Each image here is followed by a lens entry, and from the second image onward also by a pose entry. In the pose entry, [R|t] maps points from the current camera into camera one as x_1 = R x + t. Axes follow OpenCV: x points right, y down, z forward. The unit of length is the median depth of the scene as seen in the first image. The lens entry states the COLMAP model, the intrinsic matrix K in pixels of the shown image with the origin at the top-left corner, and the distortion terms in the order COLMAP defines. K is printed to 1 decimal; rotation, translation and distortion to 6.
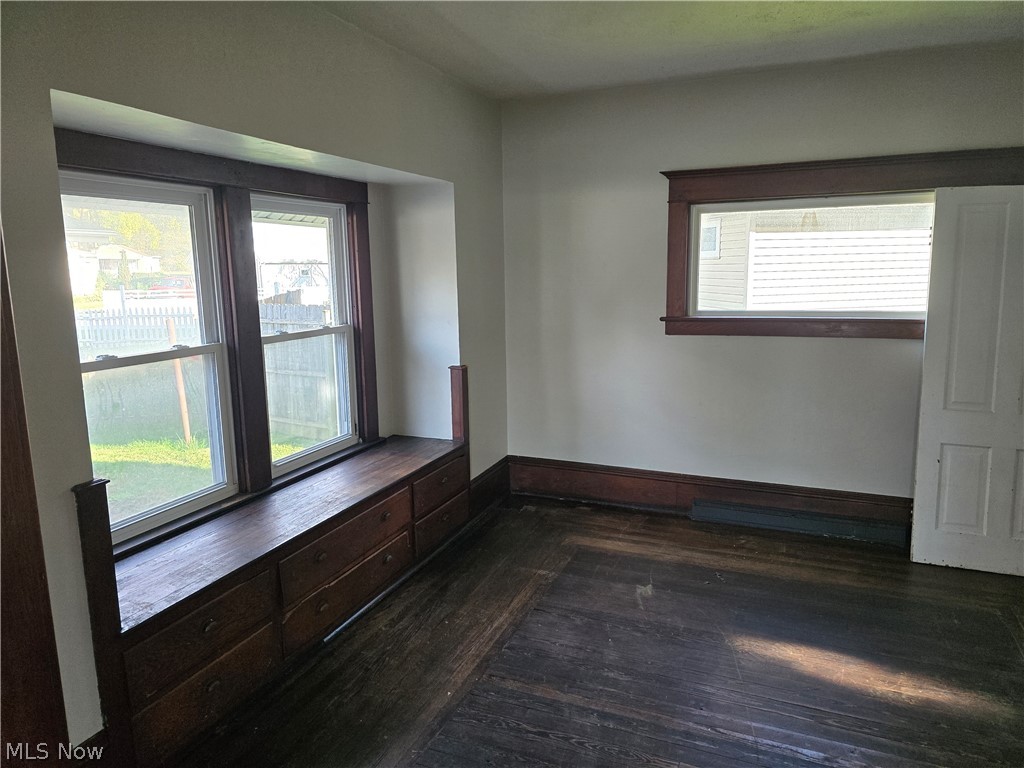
lens RADIAL K [[686.7, 0, 518.6], [0, 686.7, 380.1], [0, 0, 1]] dist [0.043666, -0.006647]
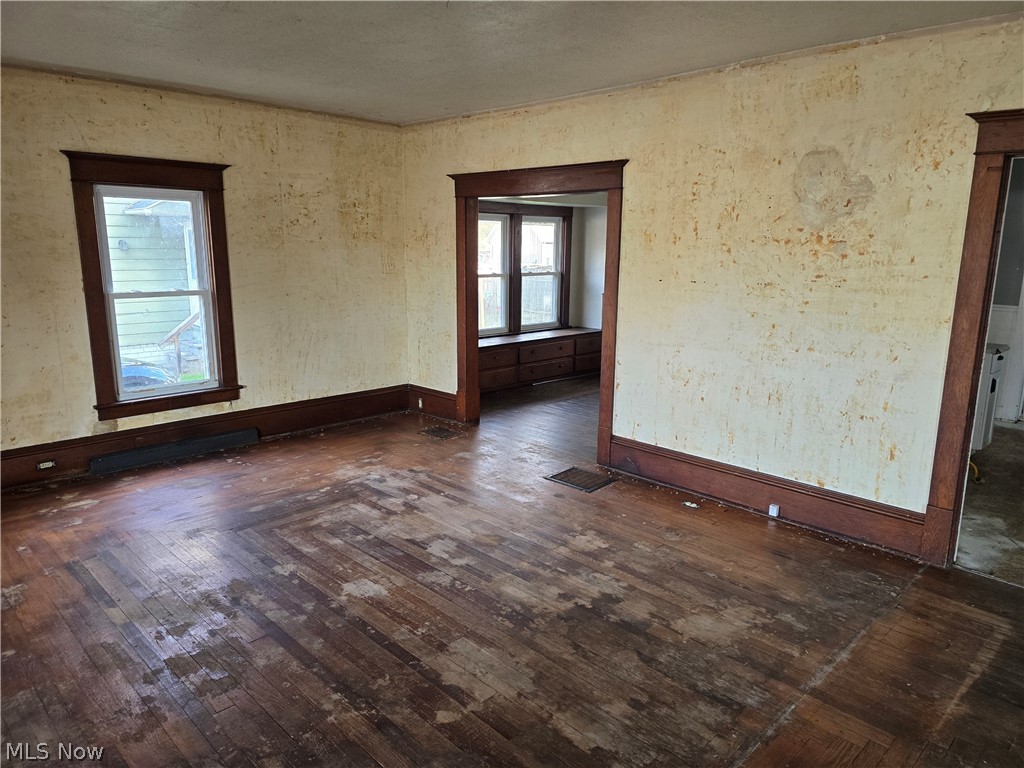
lens RADIAL K [[686.7, 0, 511.4], [0, 686.7, 386.0], [0, 0, 1]] dist [0.043666, -0.006647]
pose [[0.922417, 0.107163, -0.371028, 0.539720], [-0.086461, 0.993647, 0.072041, 0.160585], [0.376391, -0.034372, 0.925823, -1.283354]]
